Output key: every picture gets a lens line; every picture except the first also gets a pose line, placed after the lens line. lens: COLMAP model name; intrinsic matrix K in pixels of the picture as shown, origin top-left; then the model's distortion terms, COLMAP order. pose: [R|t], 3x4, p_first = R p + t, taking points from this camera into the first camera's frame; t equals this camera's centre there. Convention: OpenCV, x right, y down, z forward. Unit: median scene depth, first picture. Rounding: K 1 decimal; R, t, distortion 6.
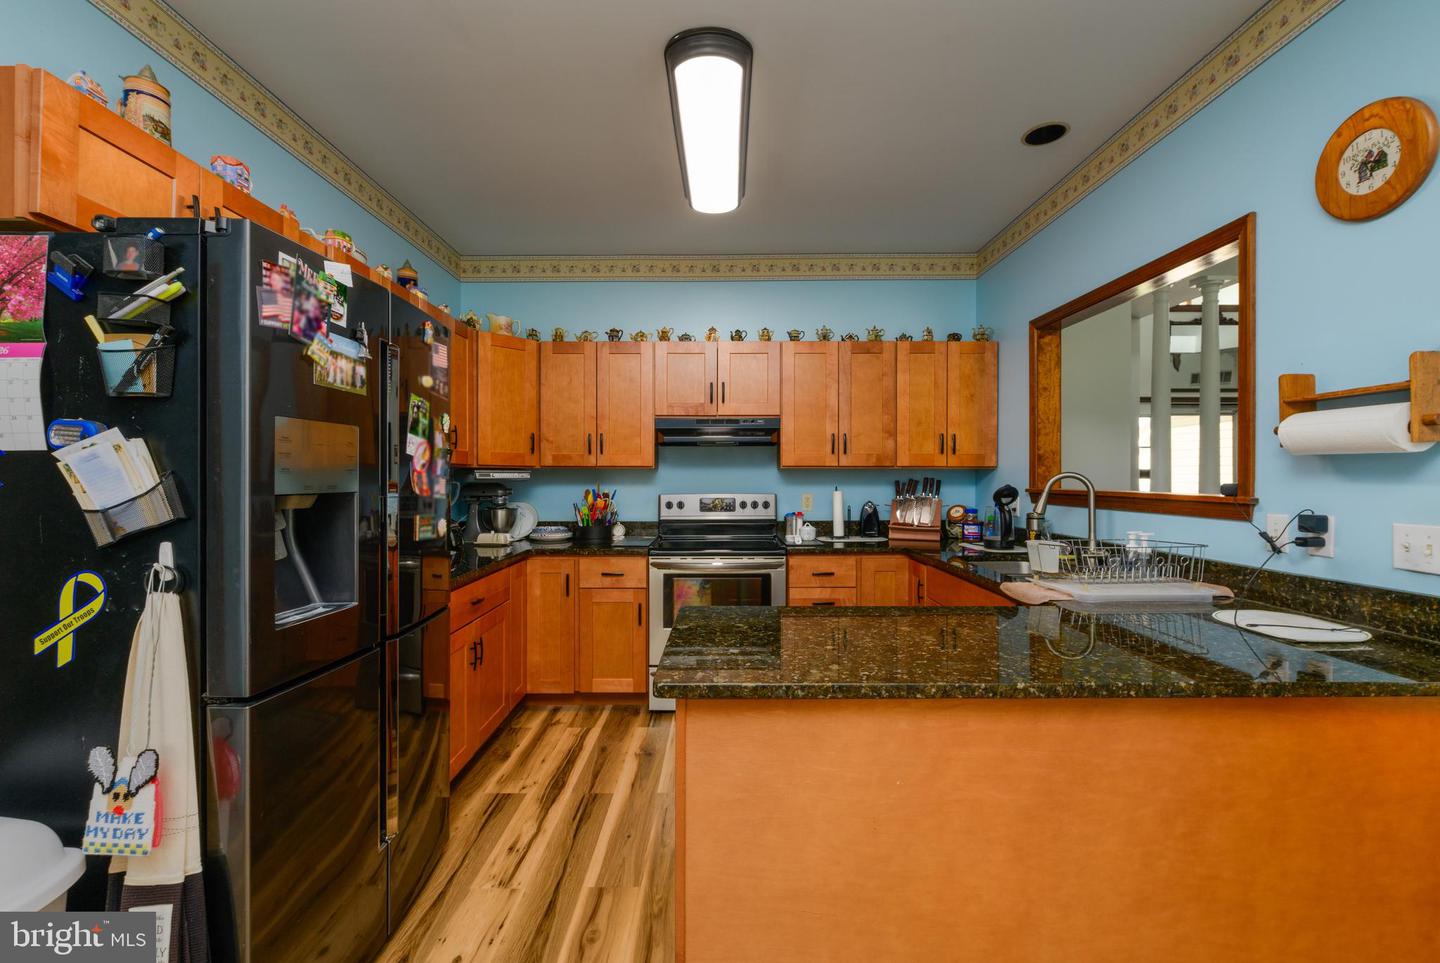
lens RADIAL K [[608.8, 0, 718.6], [0, 608.8, 477.4], [0, 0, 1]] dist [0.002298, -0.001371]
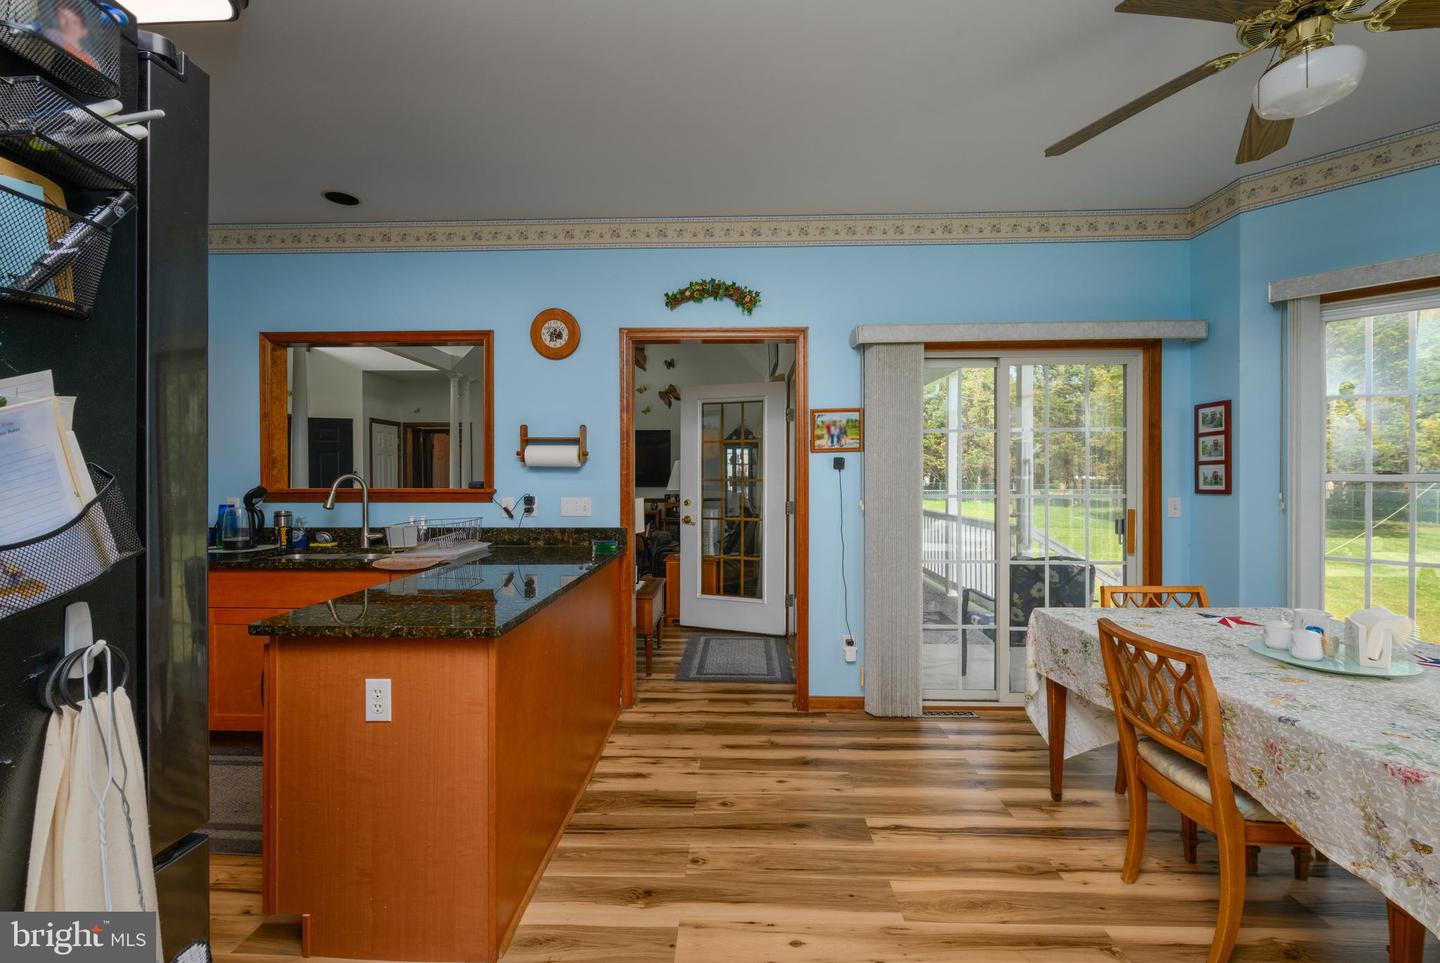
lens RADIAL K [[608.8, 0, 720.5], [0, 608.8, 477.8], [0, 0, 1]] dist [0.002298, -0.001371]
pose [[0.009666, -0.005178, 0.999940, -0.979243], [0.004812, 0.999975, 0.005131, -0.006931], [-0.999942, 0.004762, 0.009691, 0.336528]]
